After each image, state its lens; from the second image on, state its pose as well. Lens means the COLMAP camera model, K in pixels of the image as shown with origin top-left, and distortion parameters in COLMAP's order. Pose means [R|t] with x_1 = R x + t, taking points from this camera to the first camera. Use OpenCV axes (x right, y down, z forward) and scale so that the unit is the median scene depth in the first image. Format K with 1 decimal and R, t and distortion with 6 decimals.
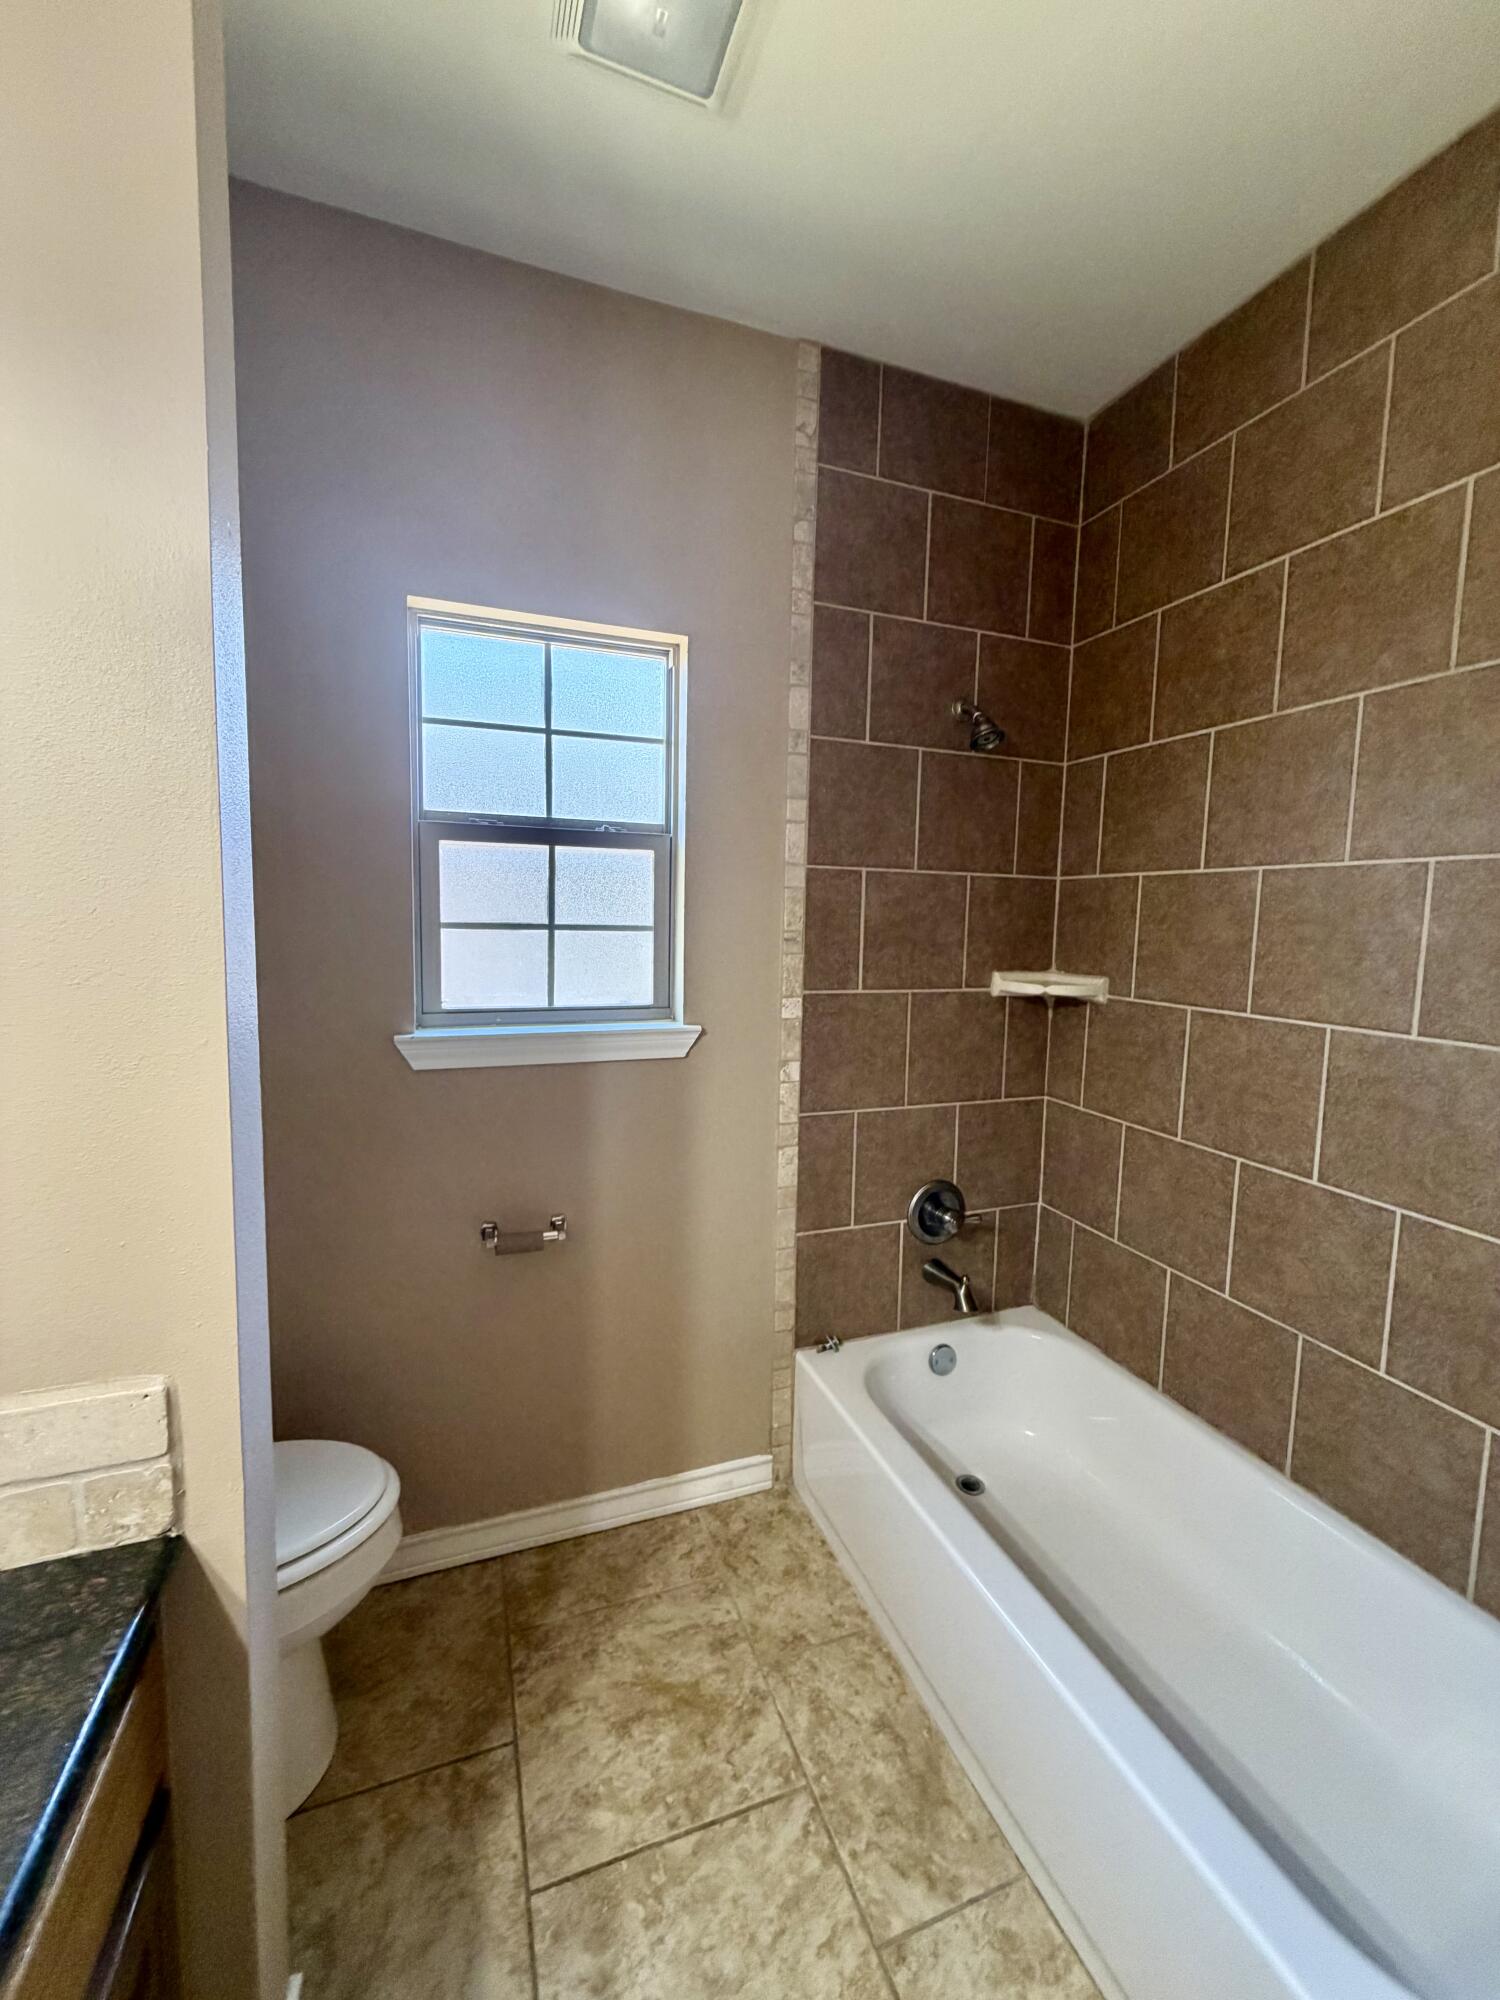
lens RADIAL K [[799.2, 0, 748.9], [0, 799.2, 991.4], [0, 0, 1]] dist [-0.000052, 0.000138]
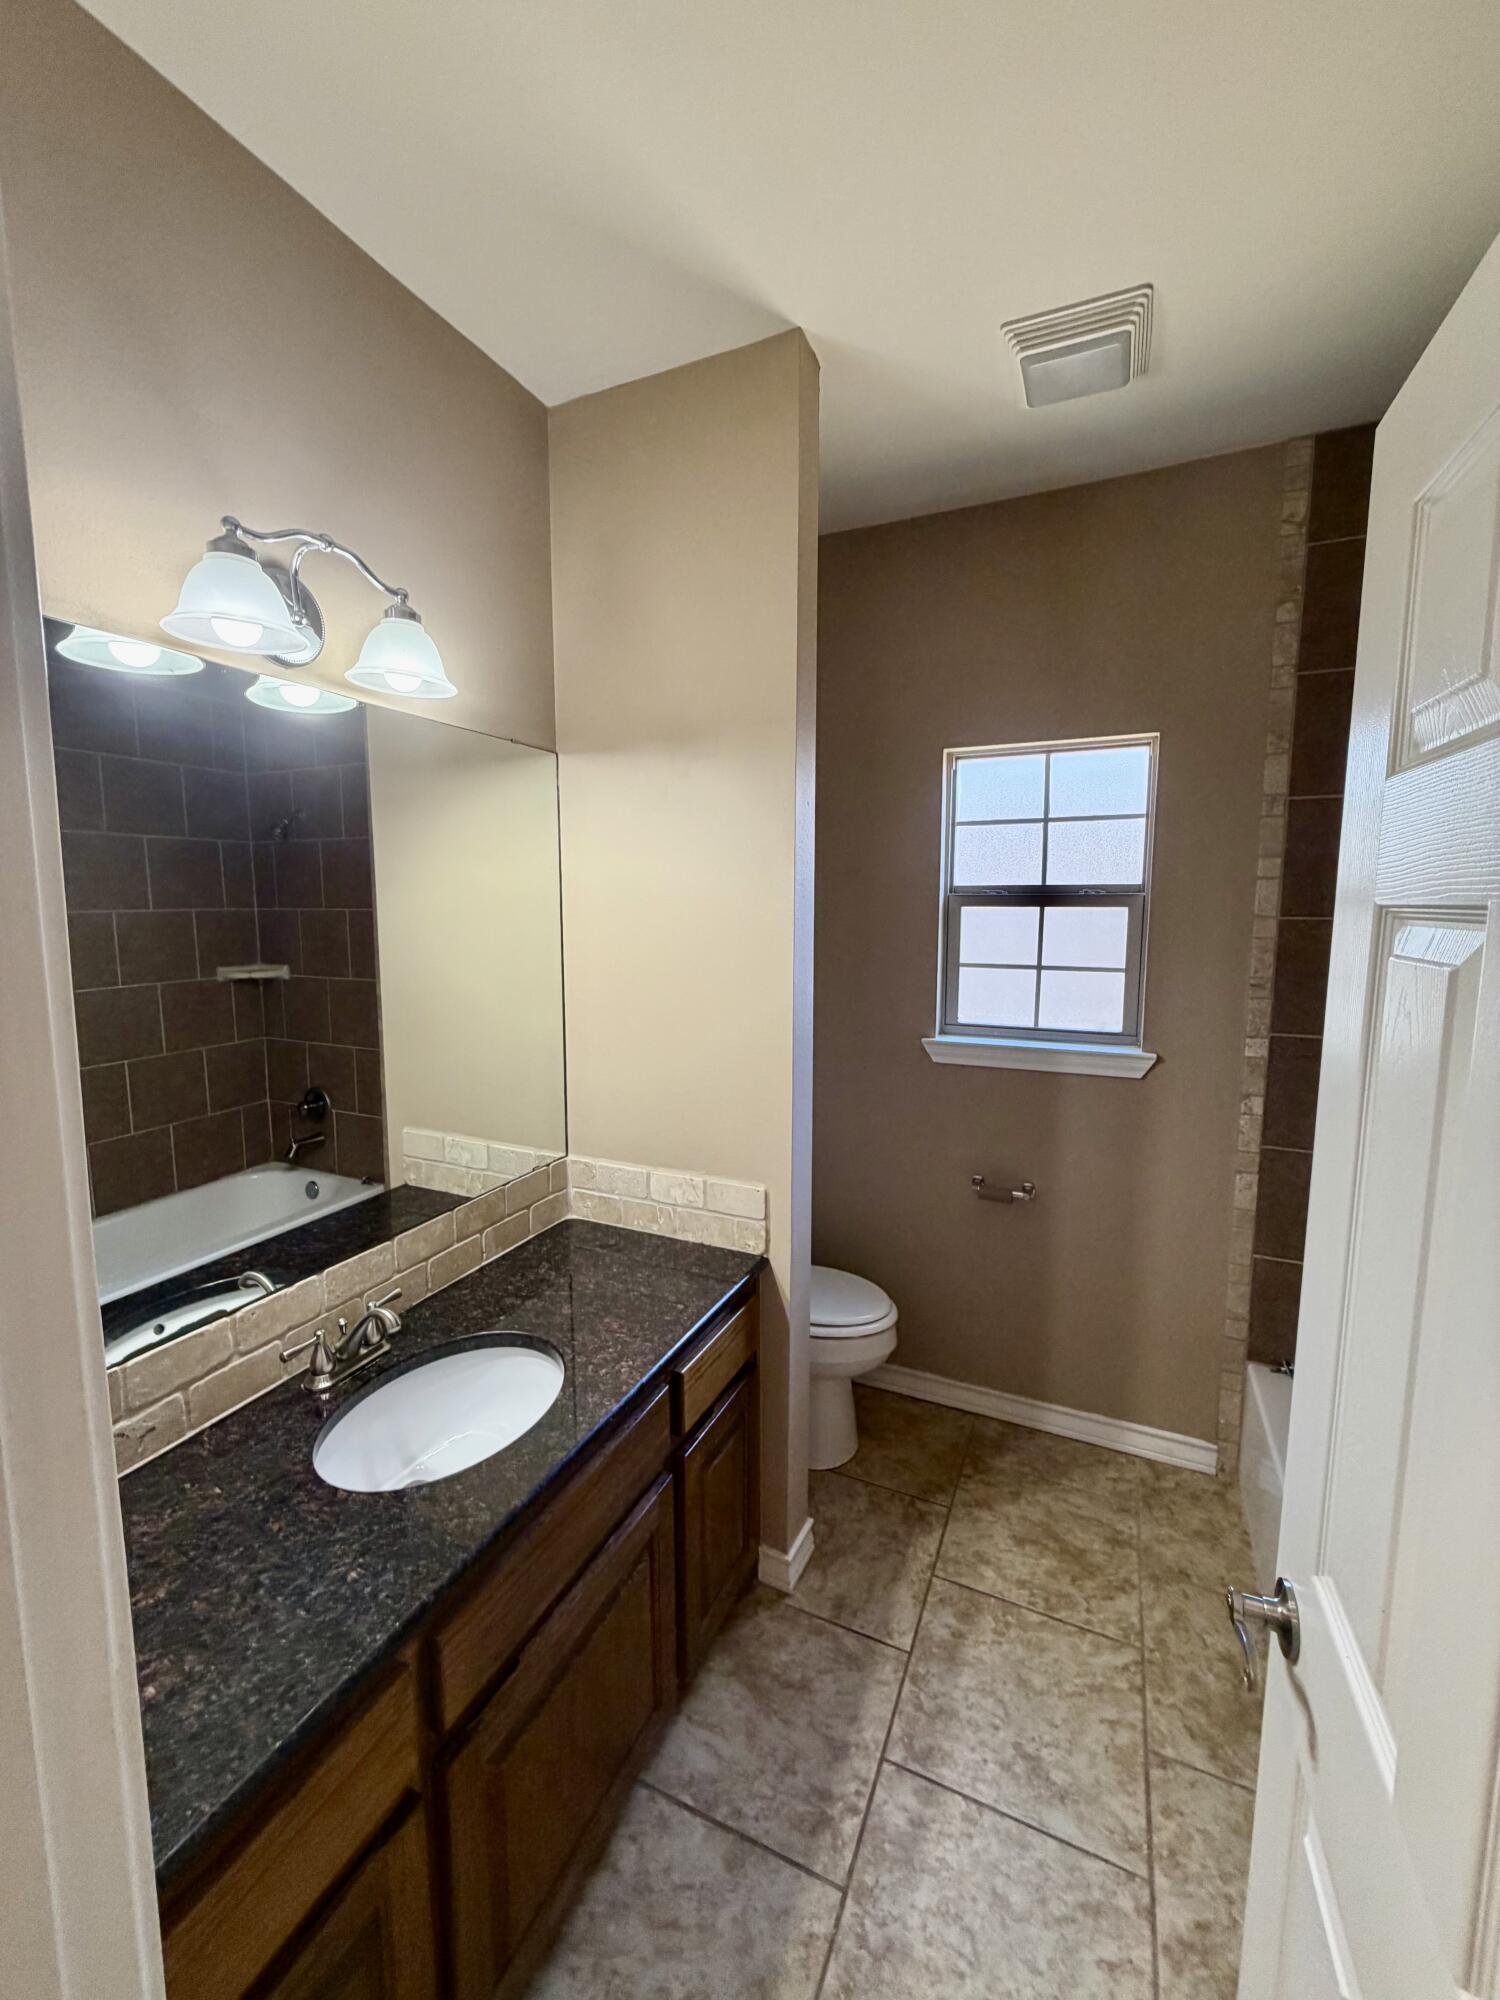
lens RADIAL K [[799.2, 0, 748.9], [0, 799.2, 991.4], [0, 0, 1]] dist [-0.000052, 0.000138]
pose [[0.705846, 0.060303, -0.705794, 0.360247], [-0.049898, 0.998128, 0.035379, -0.065220], [0.706606, 0.010245, 0.707533, -0.287861]]
